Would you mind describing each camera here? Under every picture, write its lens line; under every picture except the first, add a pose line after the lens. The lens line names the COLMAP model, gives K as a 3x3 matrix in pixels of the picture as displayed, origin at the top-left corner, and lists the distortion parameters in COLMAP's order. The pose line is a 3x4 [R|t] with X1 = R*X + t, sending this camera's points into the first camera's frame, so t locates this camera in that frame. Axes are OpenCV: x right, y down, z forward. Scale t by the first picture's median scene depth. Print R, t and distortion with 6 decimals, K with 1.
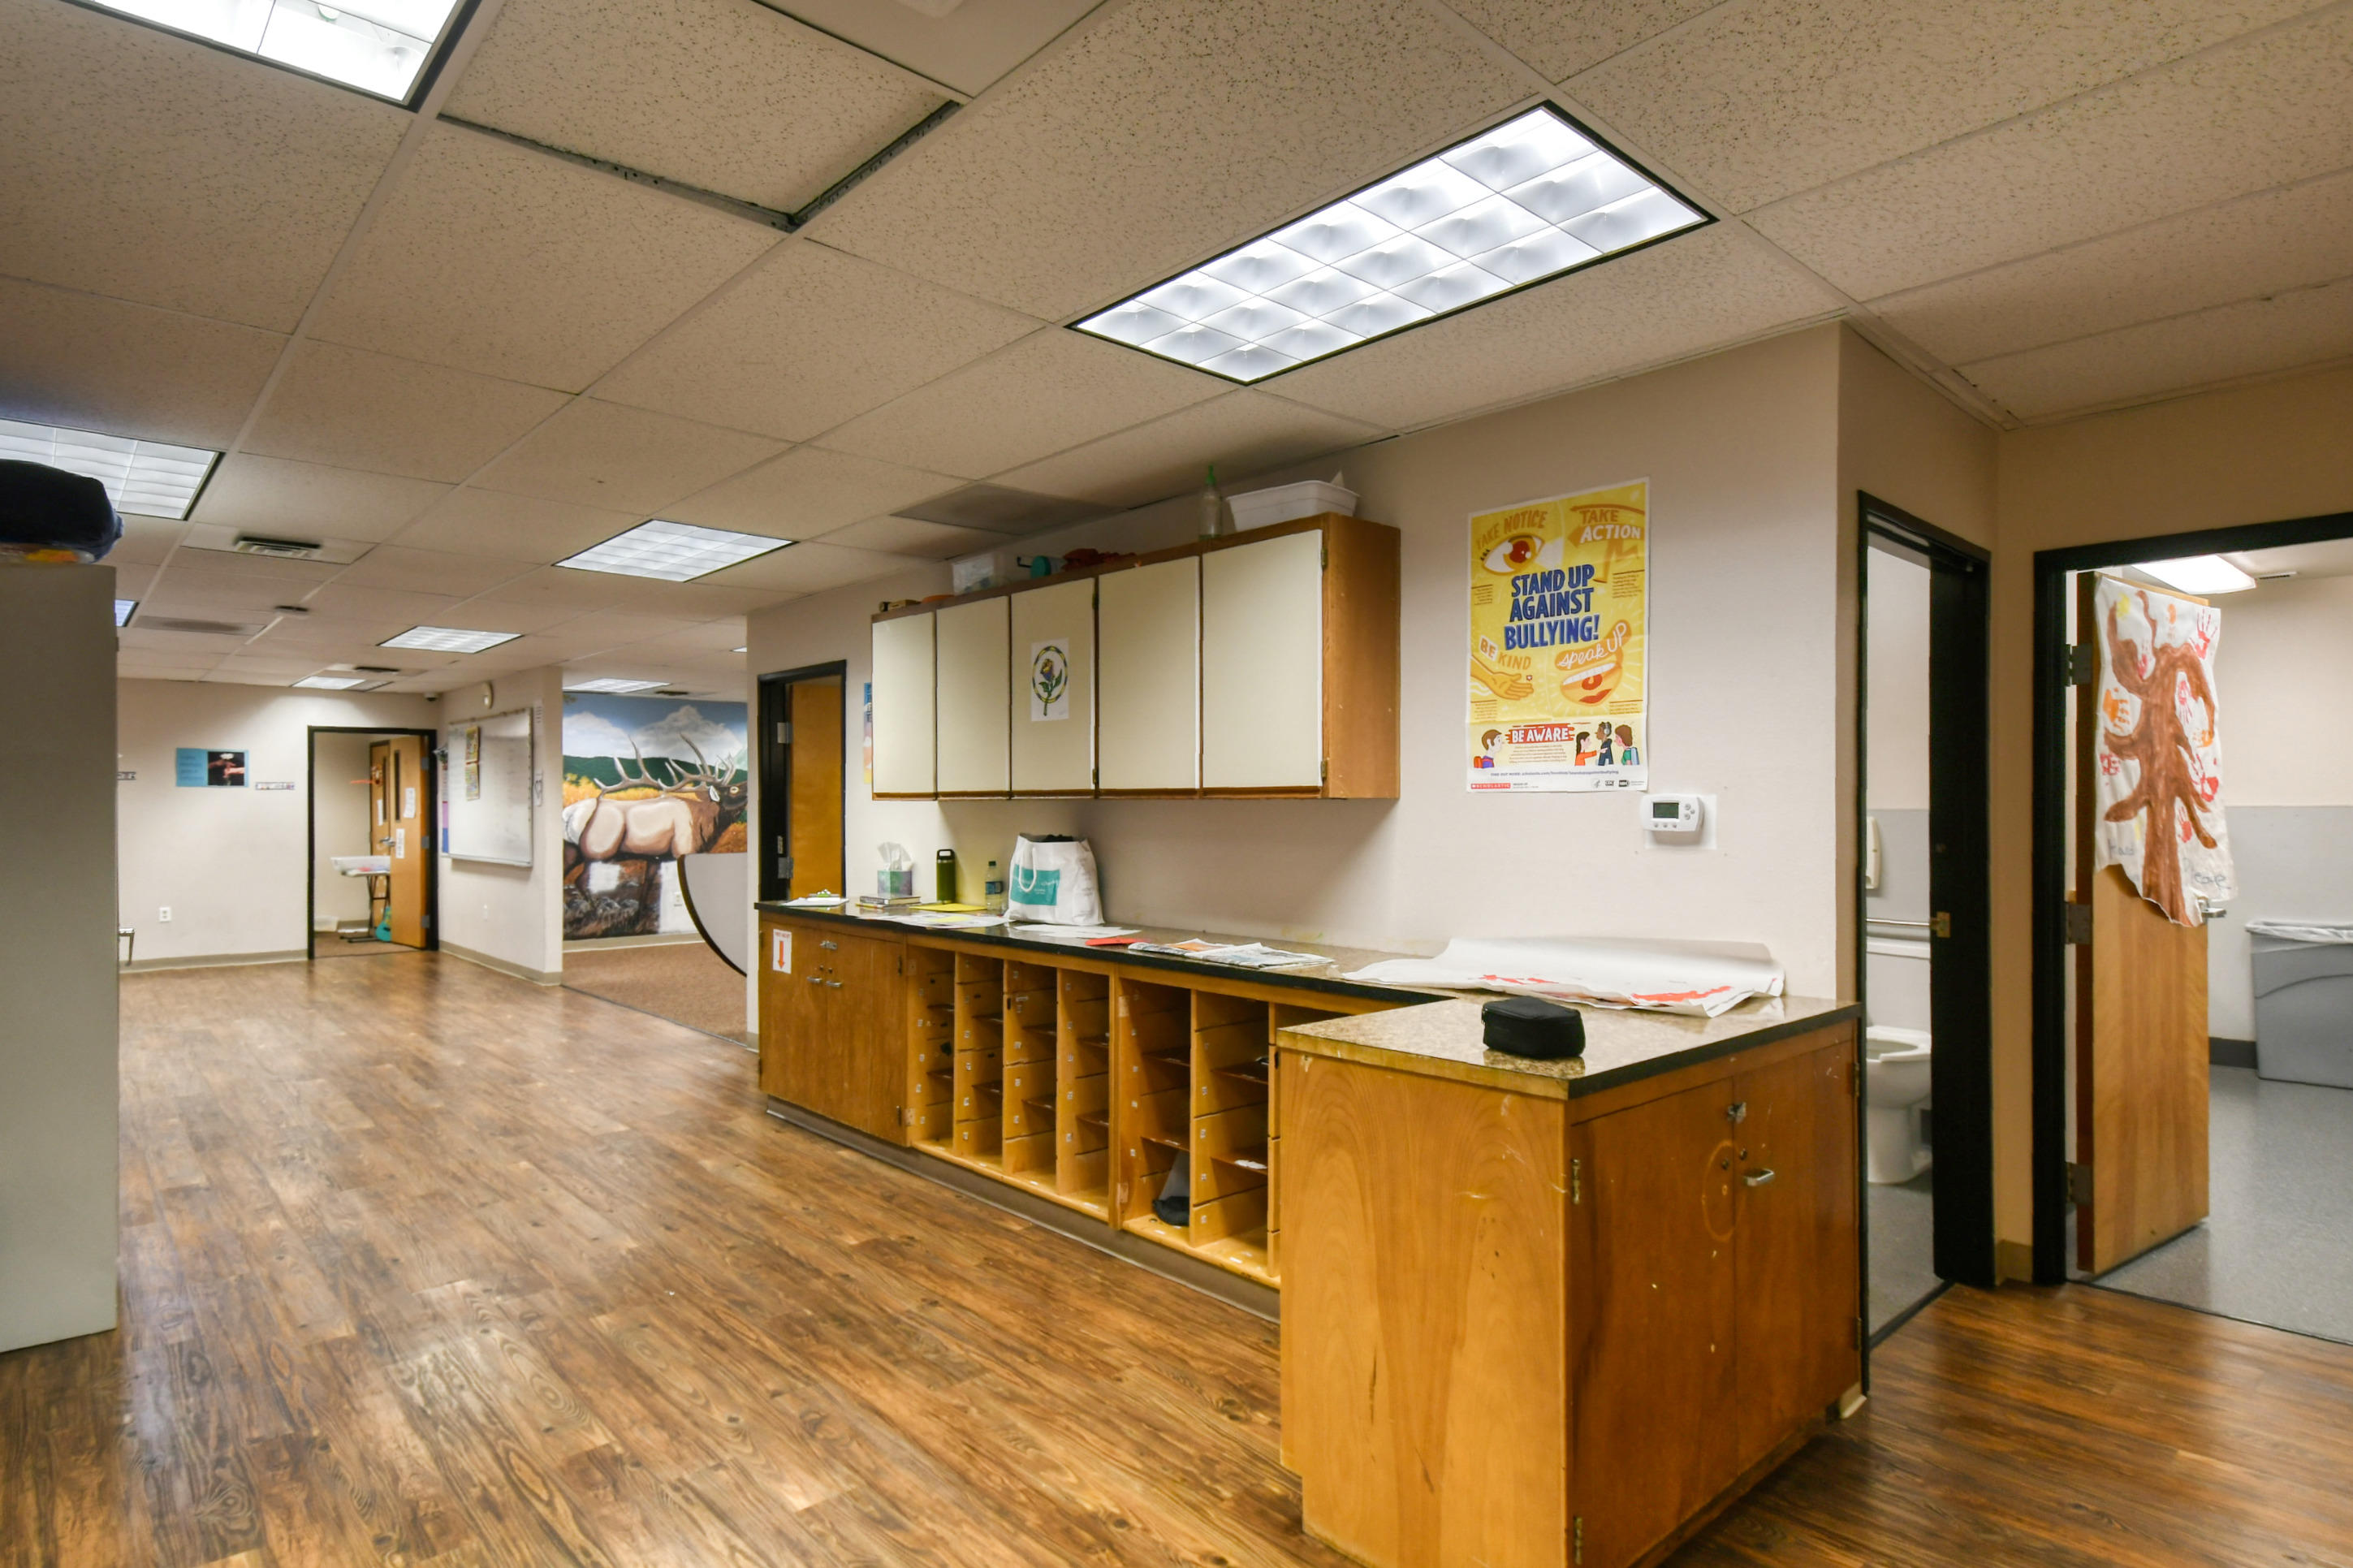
lens RADIAL K [[1229.7, 0, 1178.6], [0, 1229.7, 798.3], [0, 0, 1]] dist [0.015735, -0.000481]
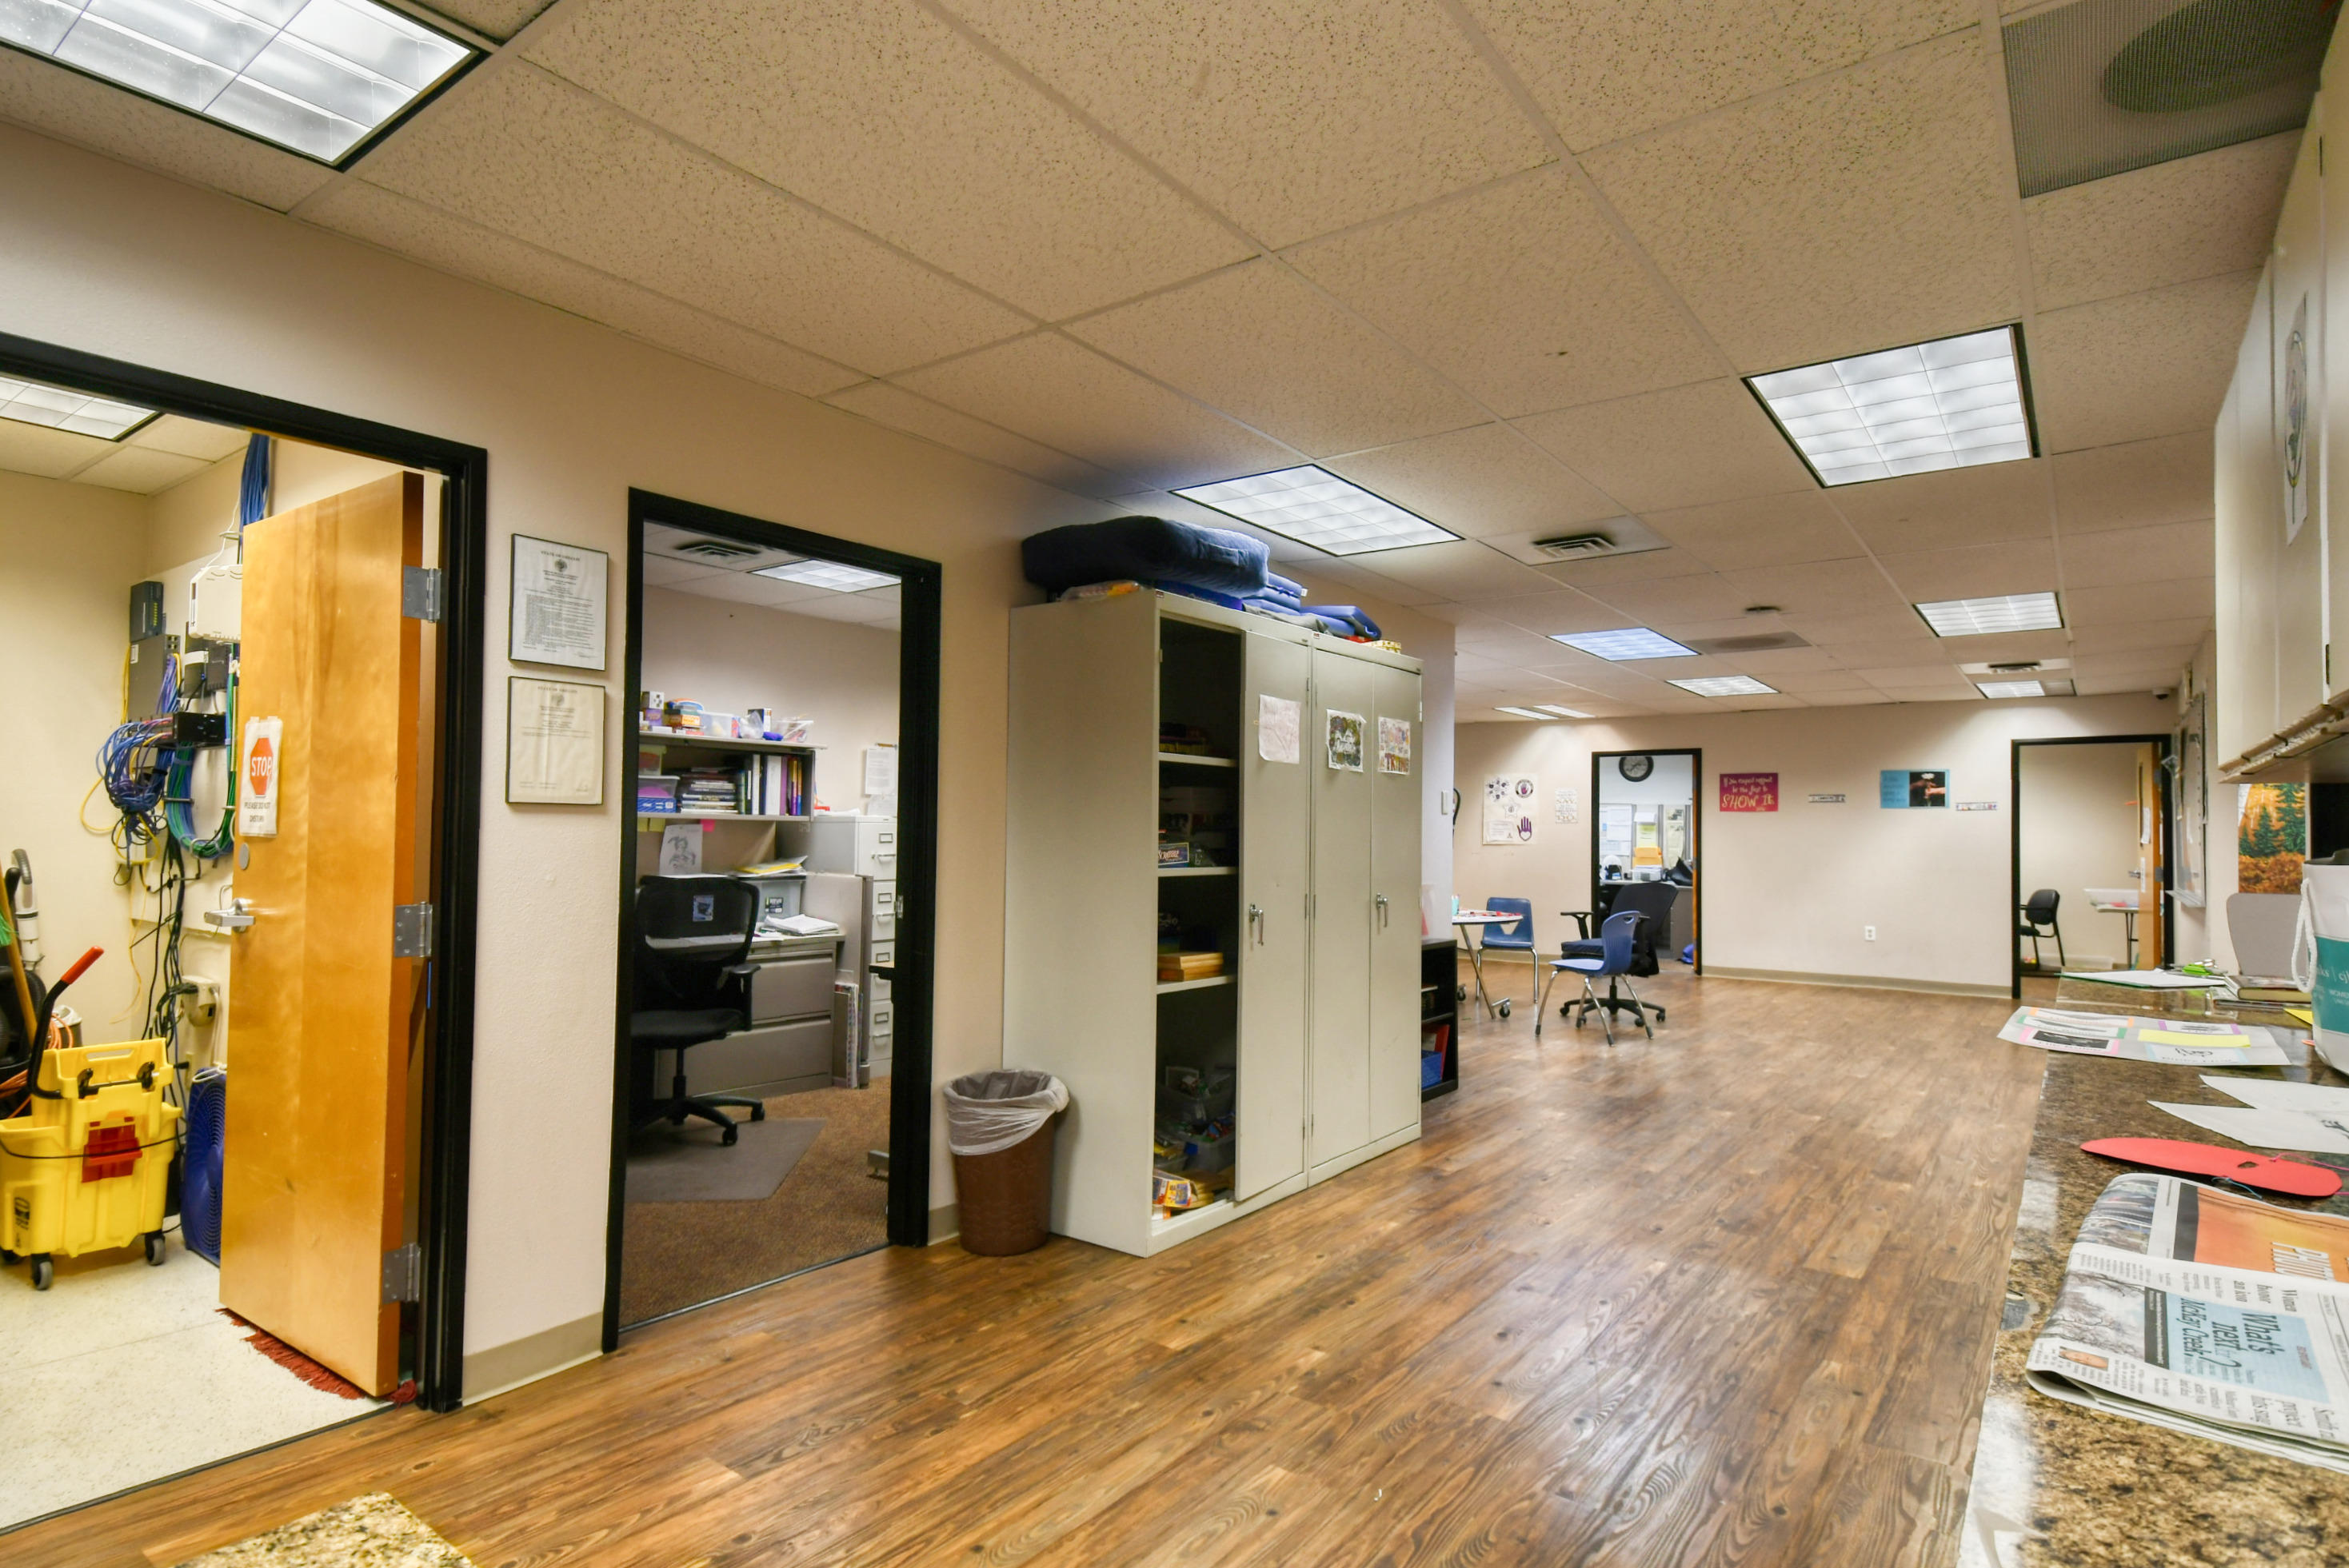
lens RADIAL K [[1227.4, 0, 1176.1], [0, 1227.4, 787.0], [0, 0, 1]] dist [0.015735, -0.000481]
pose [[0.185361, -0.035023, -0.982046, 0.137601], [-0.002814, 0.999342, -0.036171, 0.019922], [0.982667, 0.009468, 0.185140, 0.424599]]
